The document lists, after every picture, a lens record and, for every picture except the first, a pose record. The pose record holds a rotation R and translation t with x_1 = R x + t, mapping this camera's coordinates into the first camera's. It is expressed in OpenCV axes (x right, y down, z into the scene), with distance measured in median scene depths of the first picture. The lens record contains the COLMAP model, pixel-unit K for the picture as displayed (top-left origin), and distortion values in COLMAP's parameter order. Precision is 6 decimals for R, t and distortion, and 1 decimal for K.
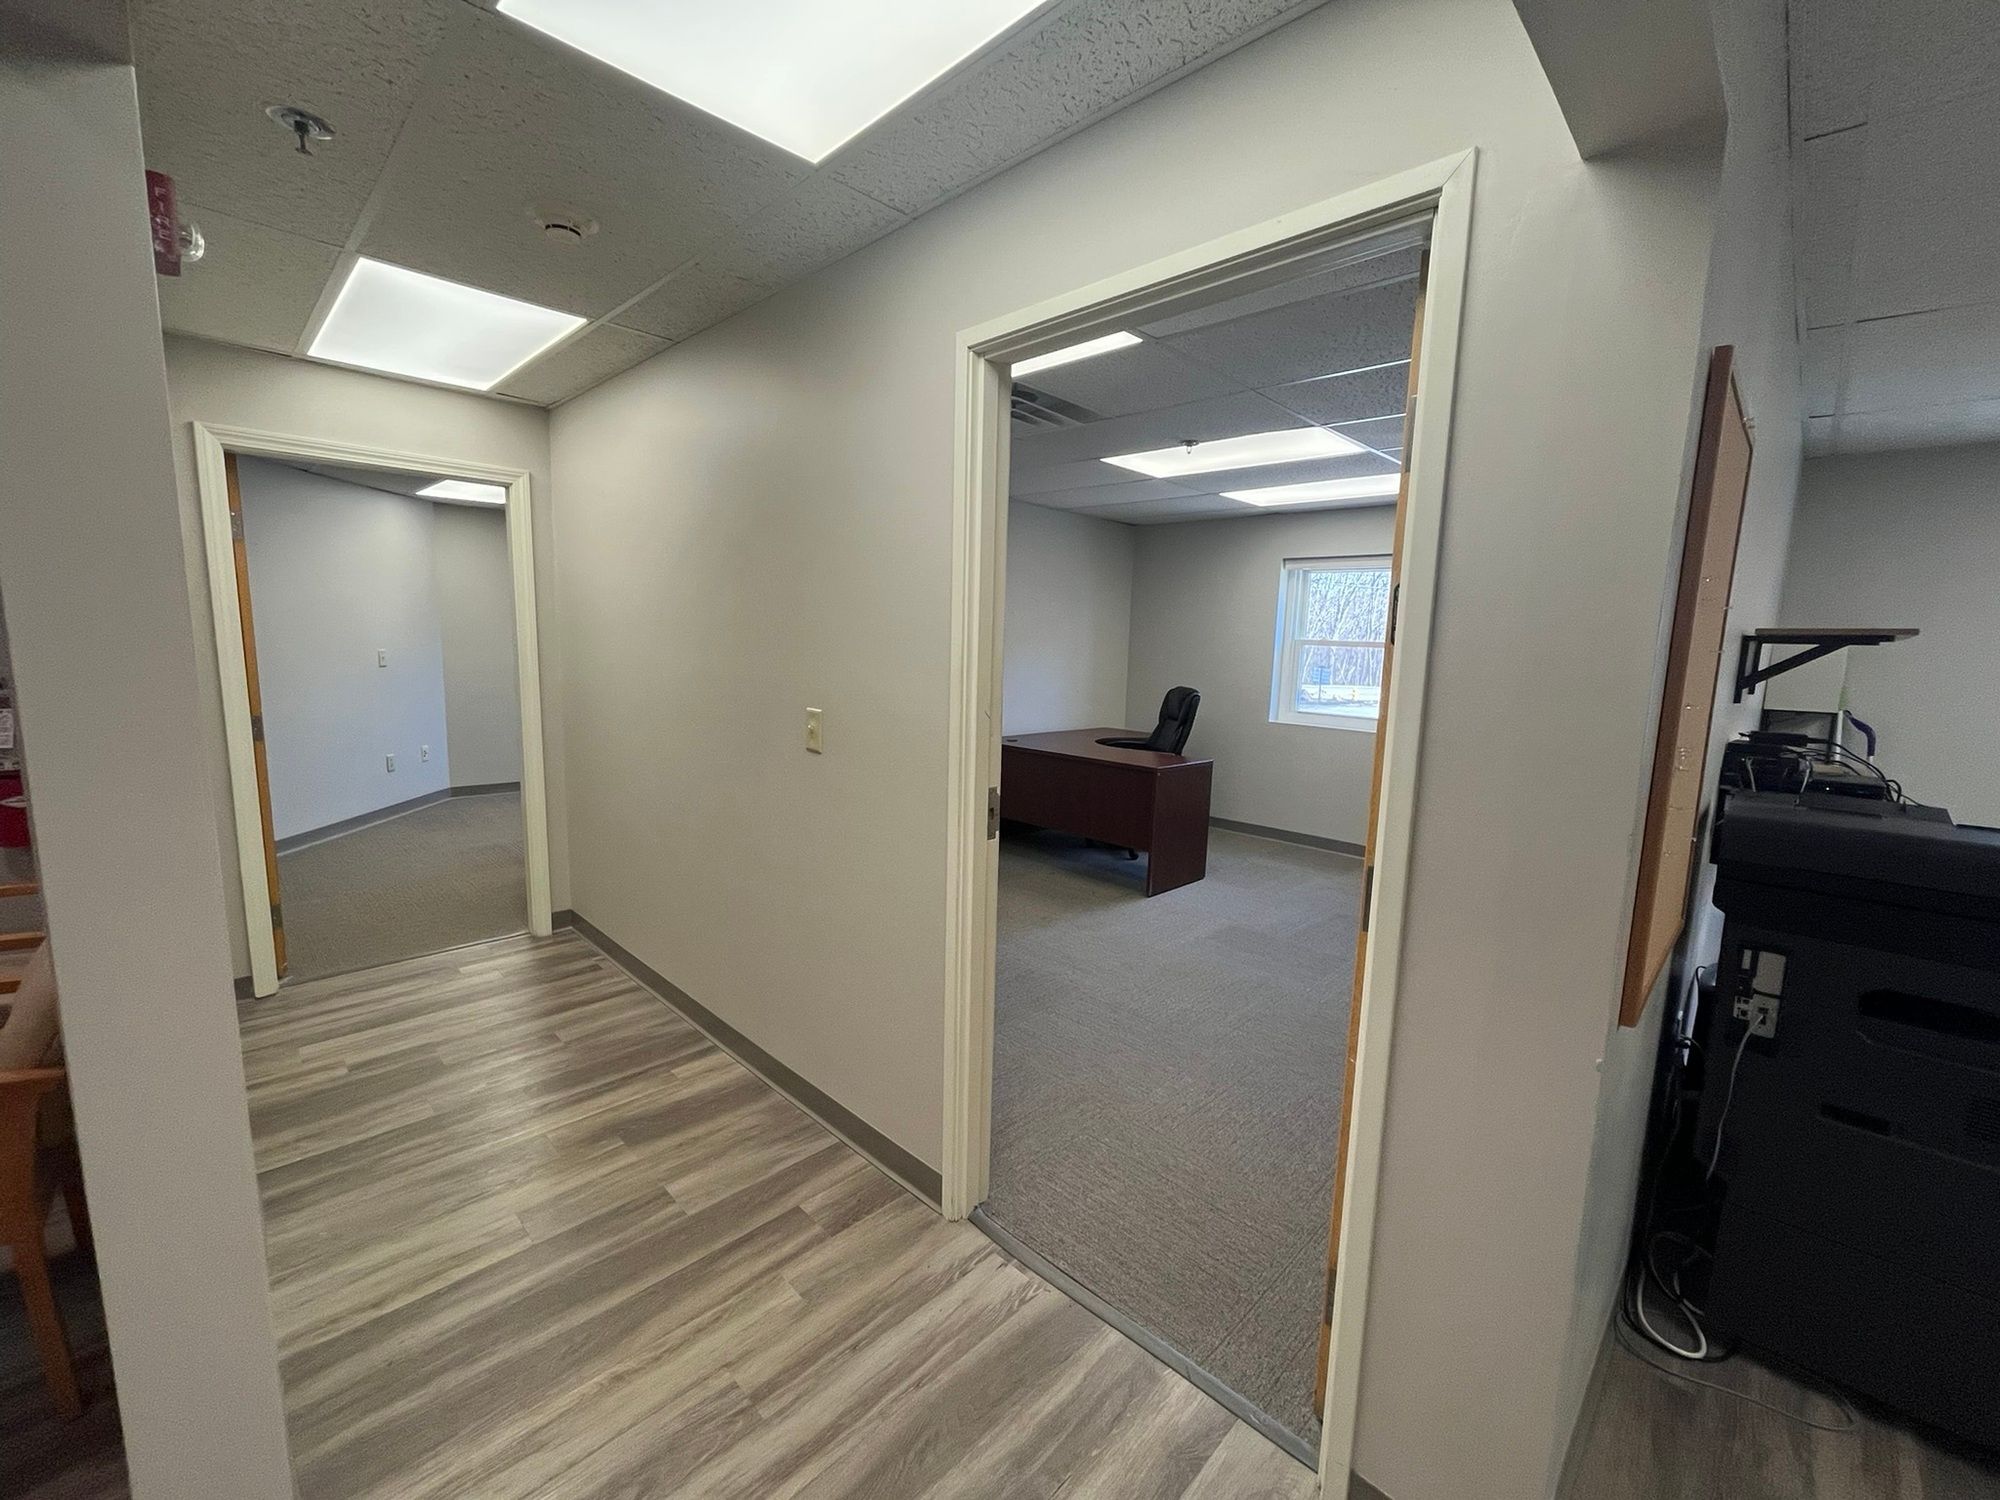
lens RADIAL K [[810.0, 0, 1008.4], [0, 810.0, 746.8], [0, 0, 1]] dist [-0.001922, -0.000347]
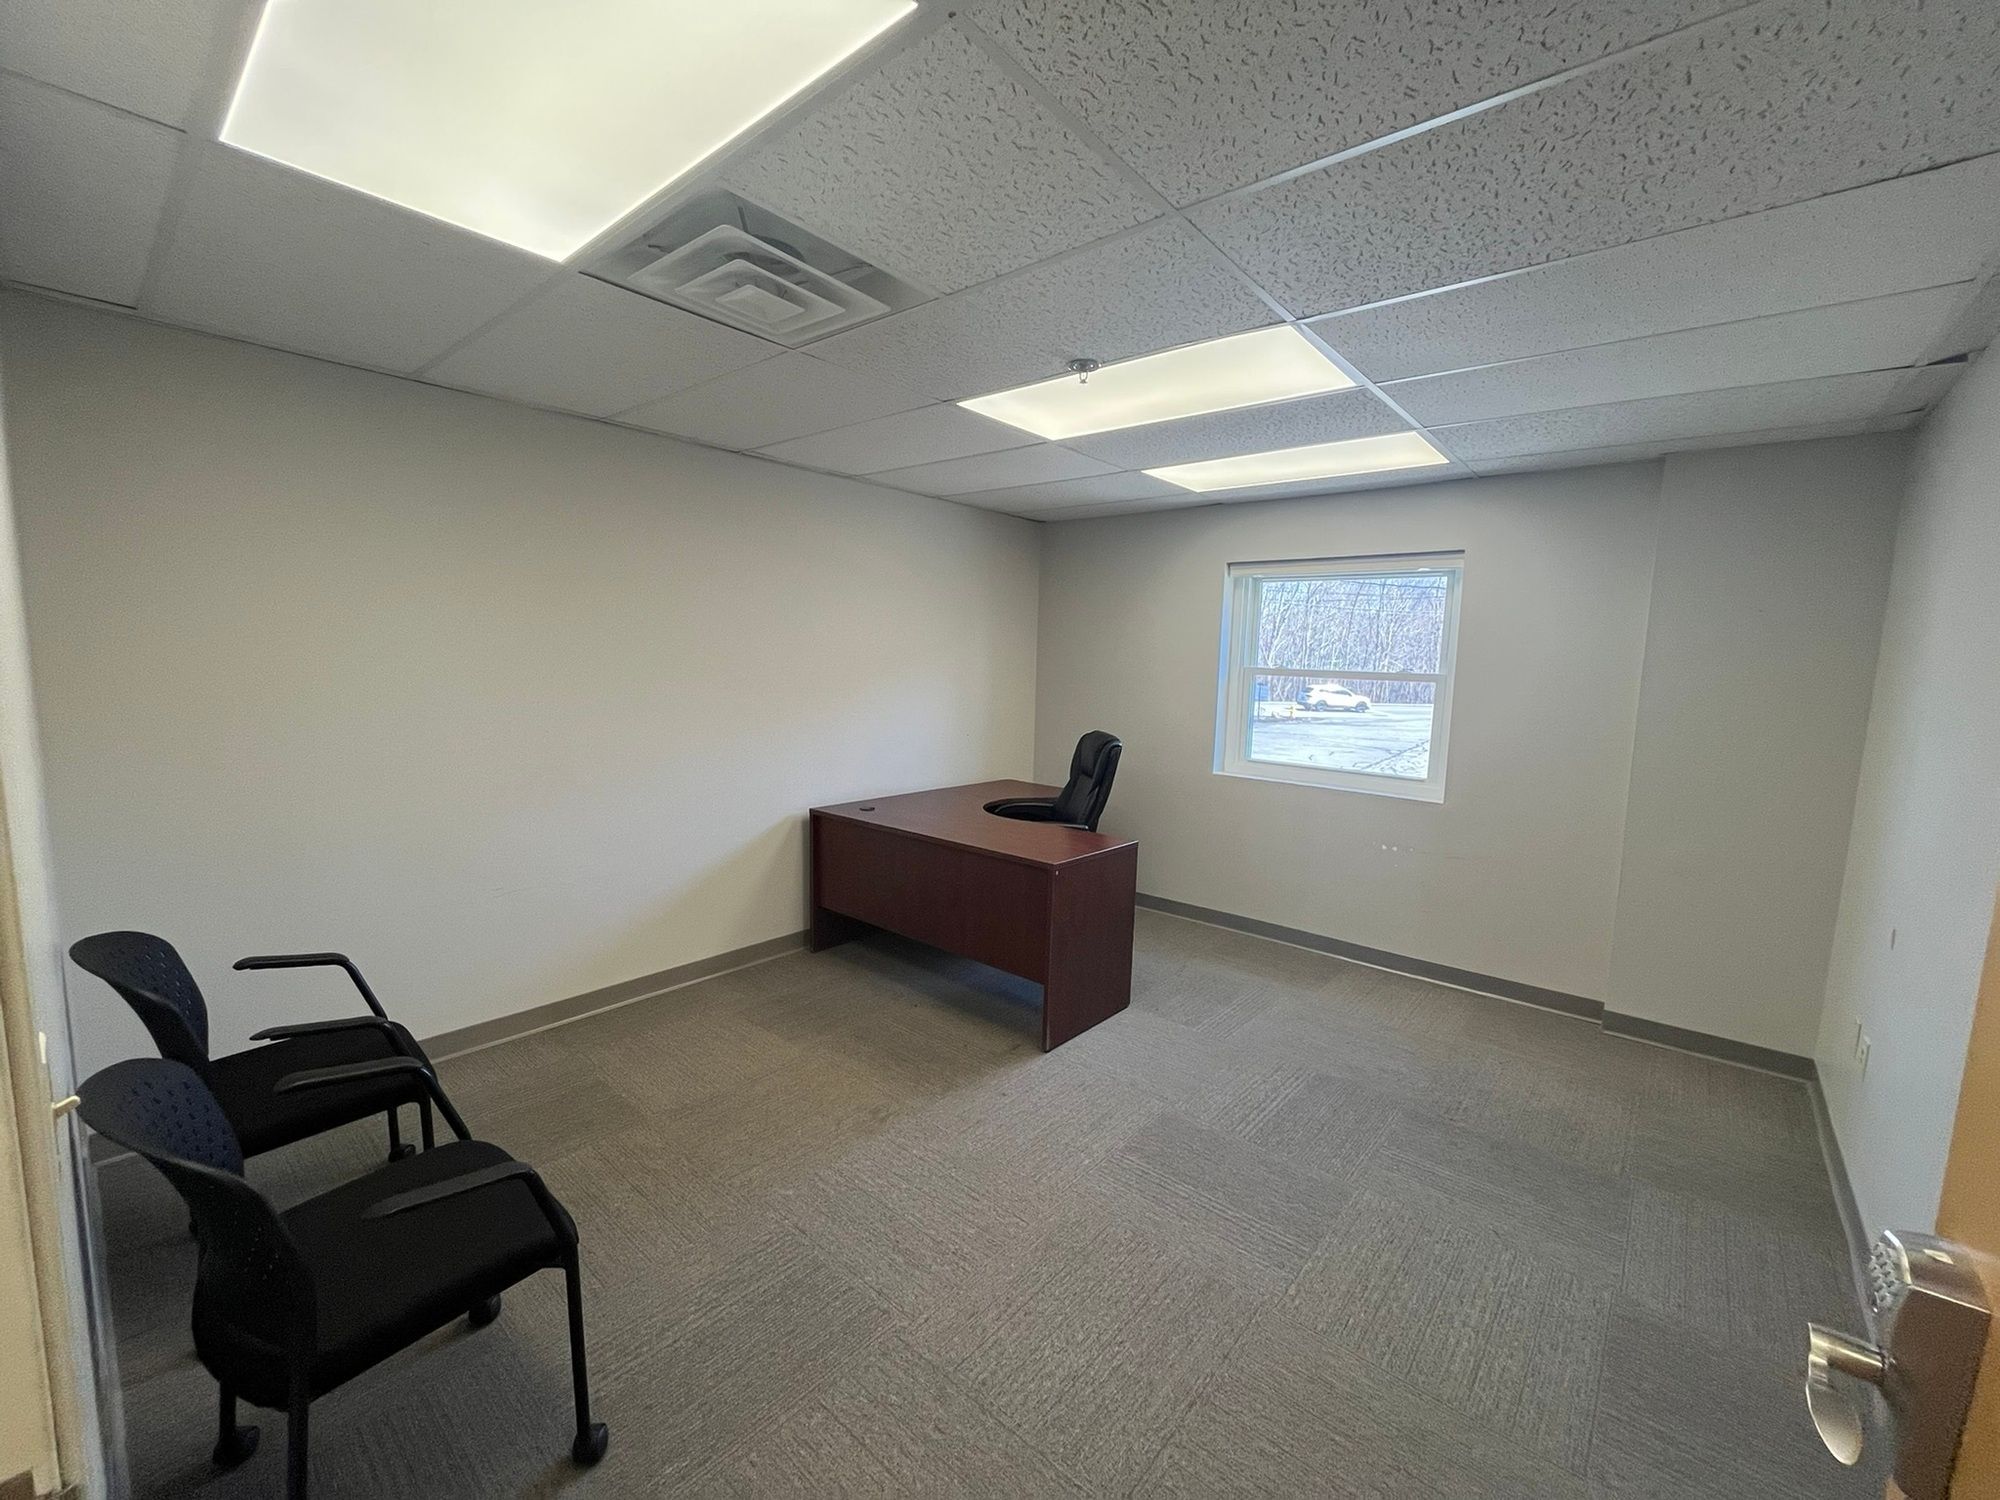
lens RADIAL K [[810.0, 0, 1008.4], [0, 810.0, 746.8], [0, 0, 1]] dist [-0.001922, -0.000347]
pose [[0.997573, -0.011173, 0.068731, 0.079531], [0.012596, 0.999714, -0.020308, -0.046608], [-0.068484, 0.021125, 0.997429, 0.257438]]
